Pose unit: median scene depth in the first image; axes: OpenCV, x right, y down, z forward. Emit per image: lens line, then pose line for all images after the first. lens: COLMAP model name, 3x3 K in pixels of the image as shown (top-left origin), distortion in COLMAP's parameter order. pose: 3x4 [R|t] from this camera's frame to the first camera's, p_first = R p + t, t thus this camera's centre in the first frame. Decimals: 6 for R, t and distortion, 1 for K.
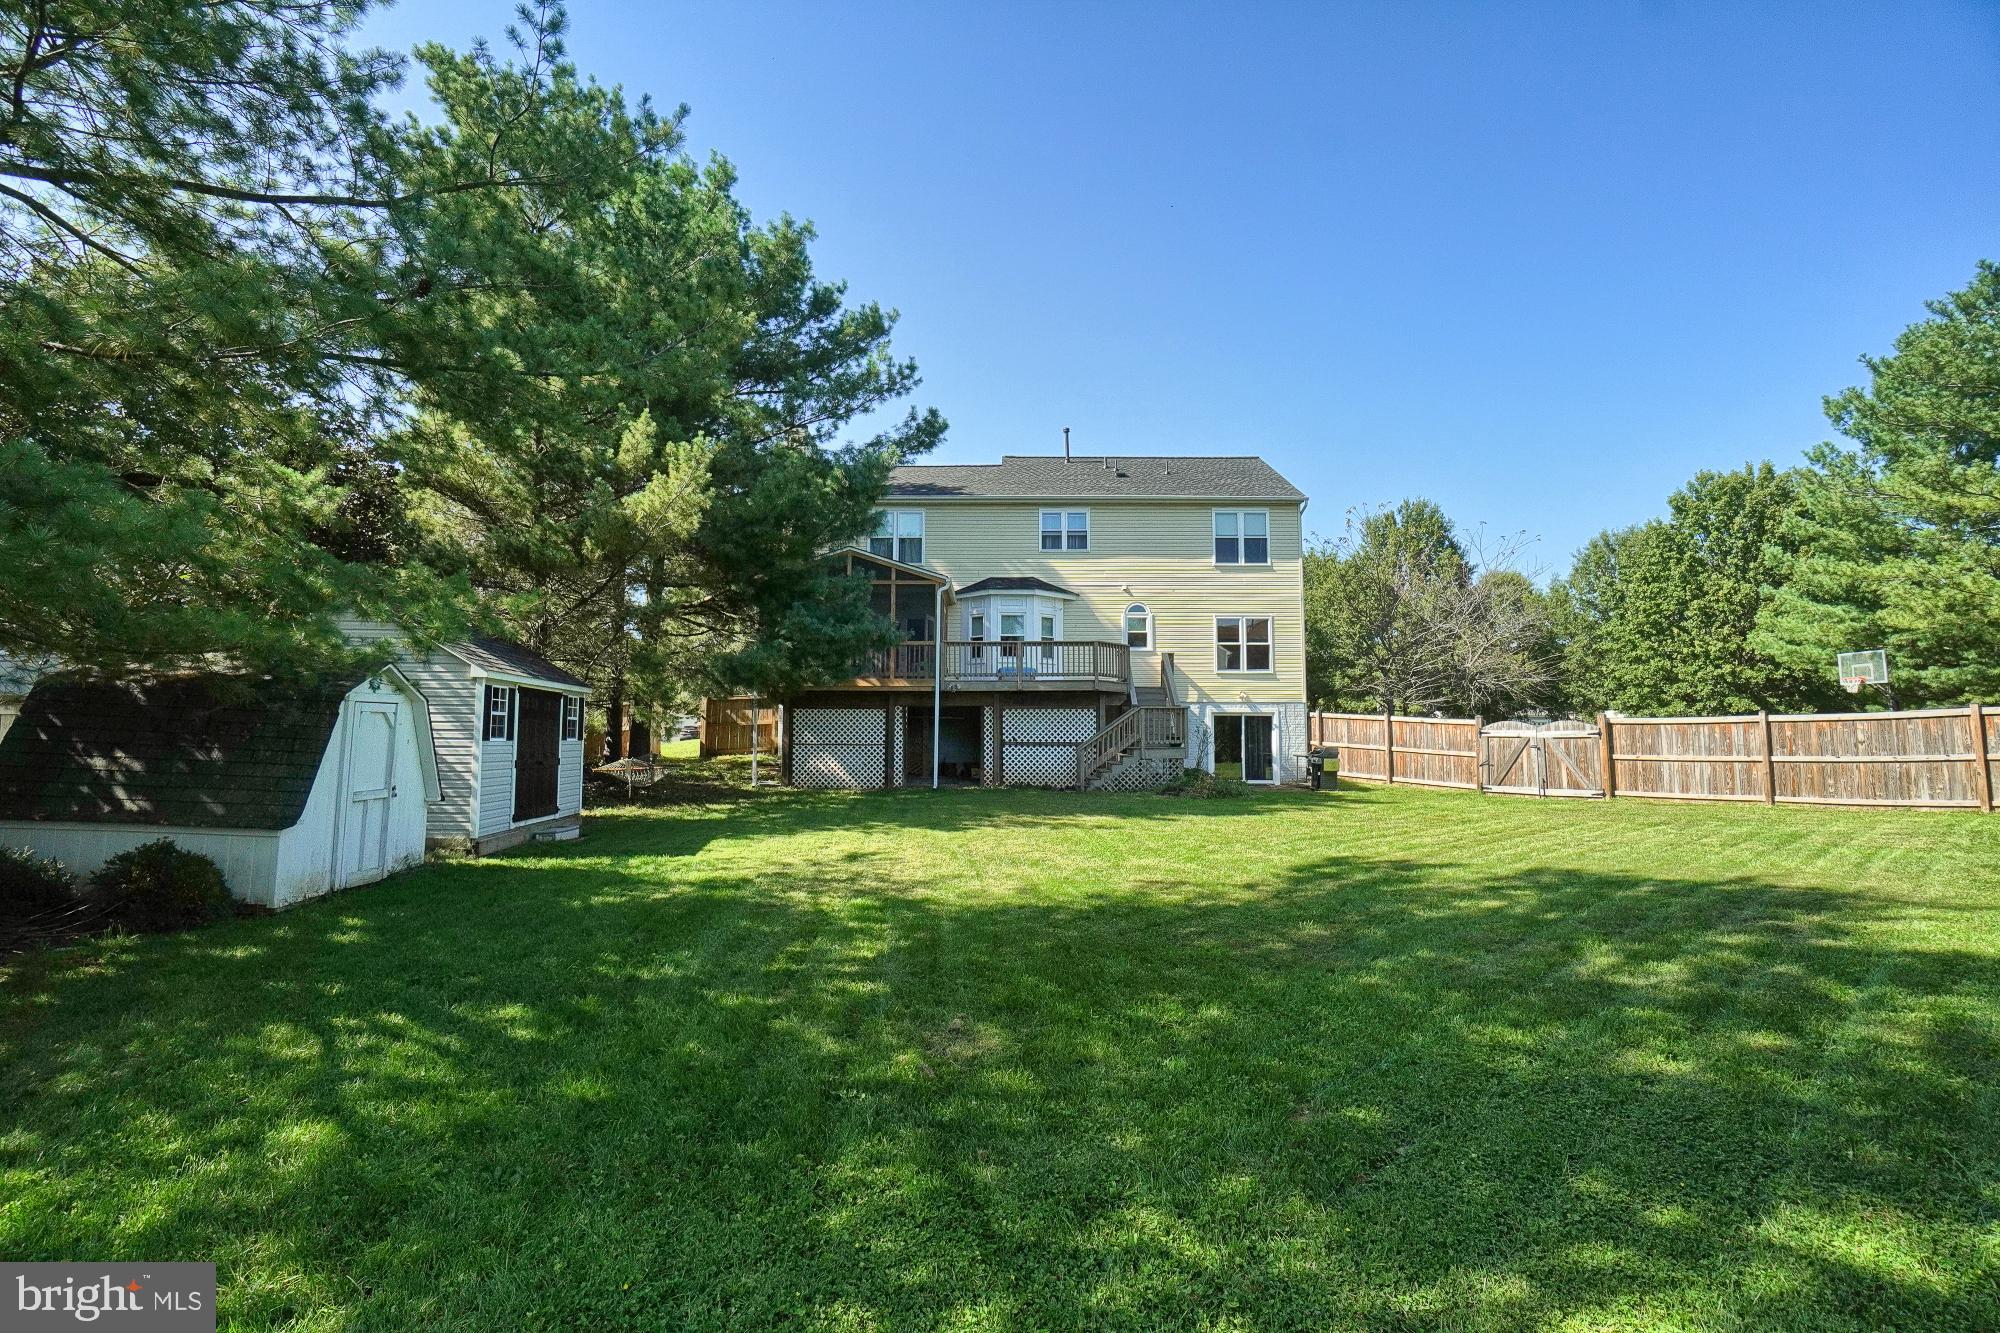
lens RADIAL K [[875.2, 0, 984.6], [0, 875.2, 669.8], [0, 0, 1]] dist [-0.062312, 0.021379]
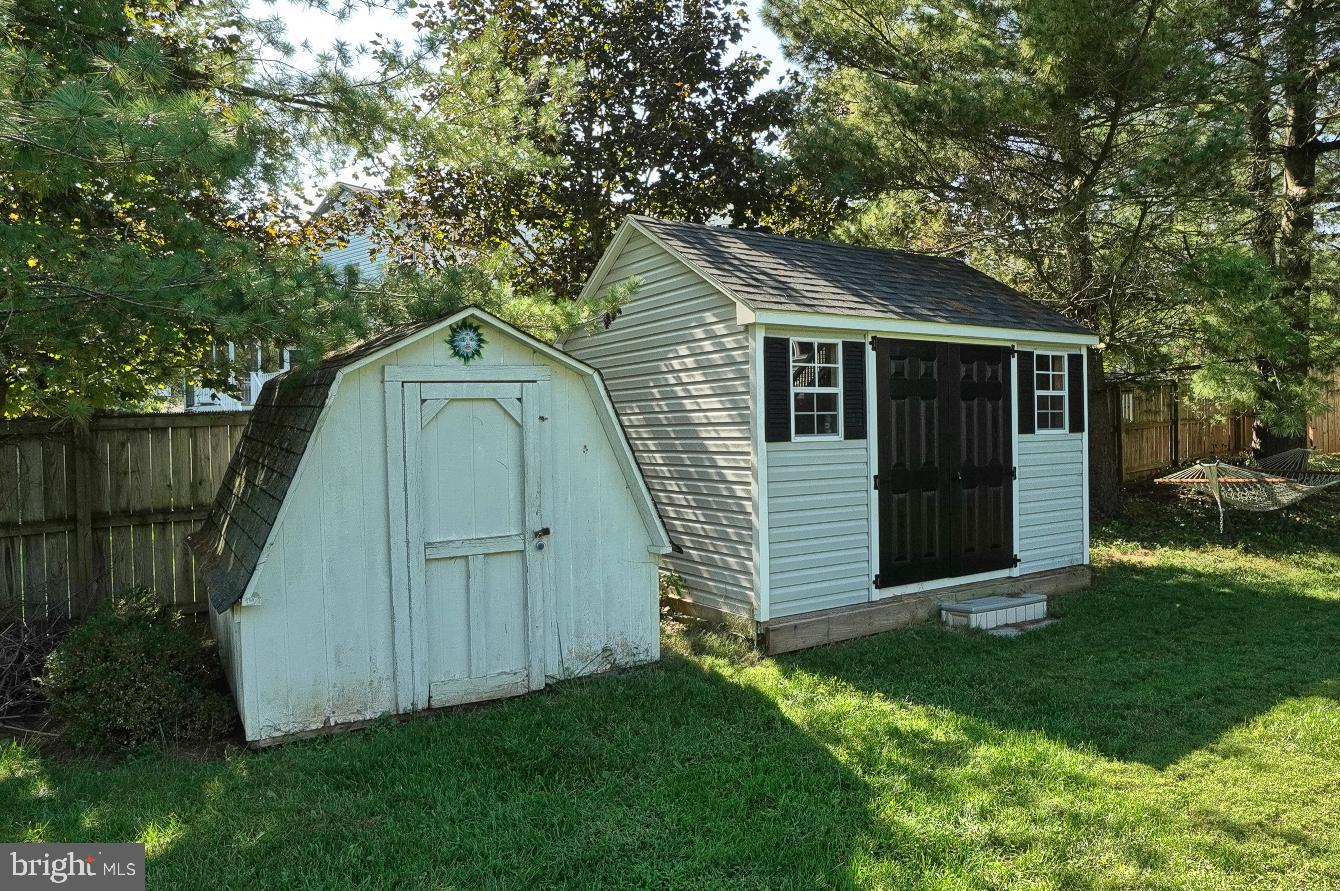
lens RADIAL K [[967.3, 0, 670.0], [0, 967.3, 445.5], [0, 0, 1]] dist [-0.096557, 0.155880]
pose [[0.475488, -0.005257, -0.879706, -0.081379], [0.094135, 0.994545, 0.044937, 0.051624], [0.874671, -0.104178, 0.473389, 0.654879]]
